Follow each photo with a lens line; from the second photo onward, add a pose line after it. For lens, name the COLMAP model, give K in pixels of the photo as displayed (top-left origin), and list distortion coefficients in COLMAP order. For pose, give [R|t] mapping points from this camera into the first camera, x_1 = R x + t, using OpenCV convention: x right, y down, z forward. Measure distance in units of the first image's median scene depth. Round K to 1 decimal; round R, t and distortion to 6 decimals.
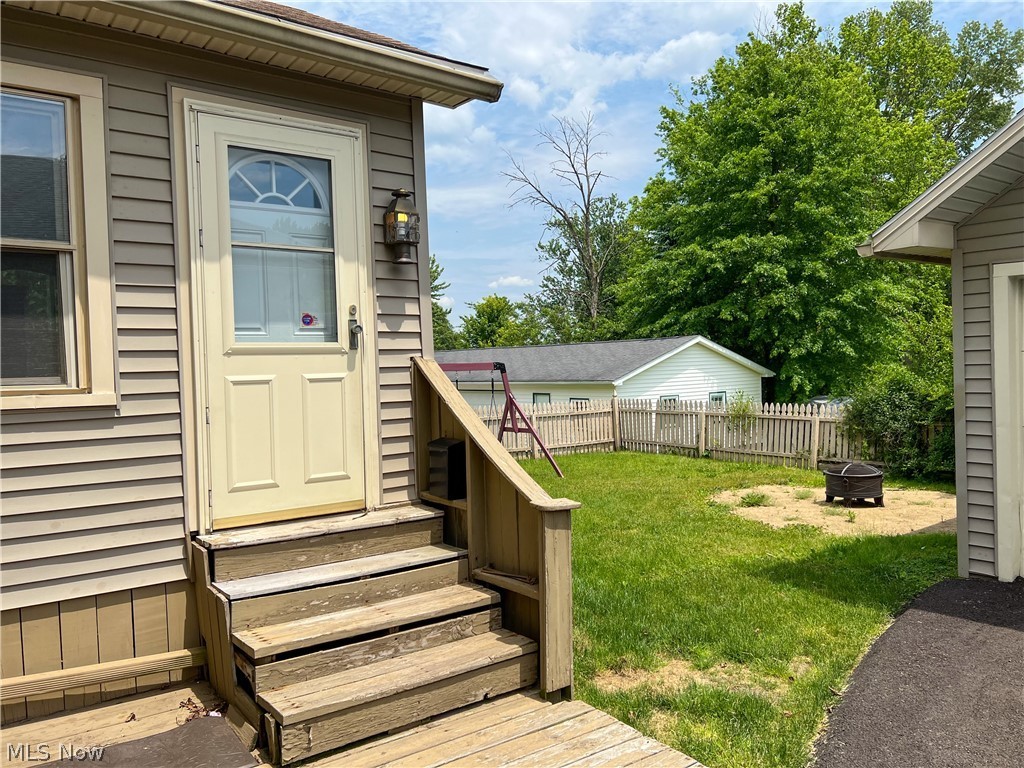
lens RADIAL K [[795.4, 0, 515.3], [0, 795.4, 381.1], [0, 0, 1]] dist [0.031914, -0.020052]
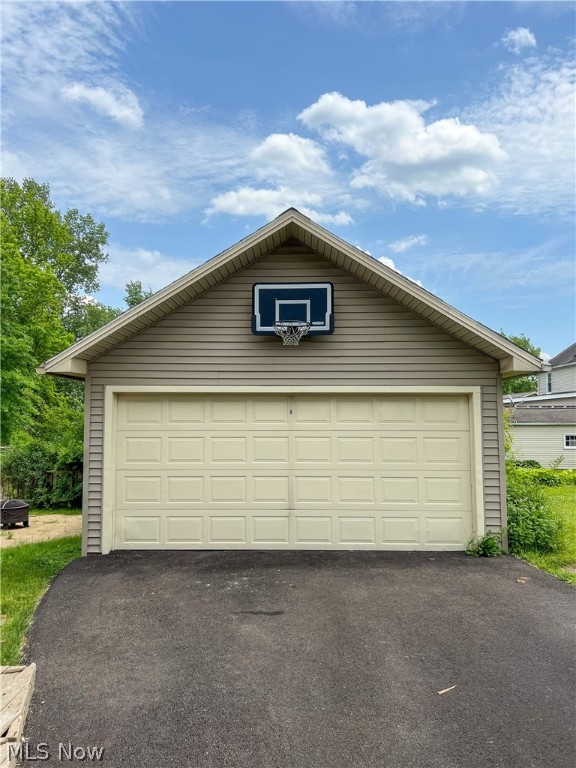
lens RADIAL K [[596.5, 0, 290.2], [0, 596.5, 382.4], [0, 0, 1]] dist [0.031914, -0.020052]
pose [[0.638711, 0.074229, 0.765858, -0.142361], [0.001980, 0.995174, -0.098105, -0.007168], [-0.769444, 0.064177, 0.635482, -0.162161]]
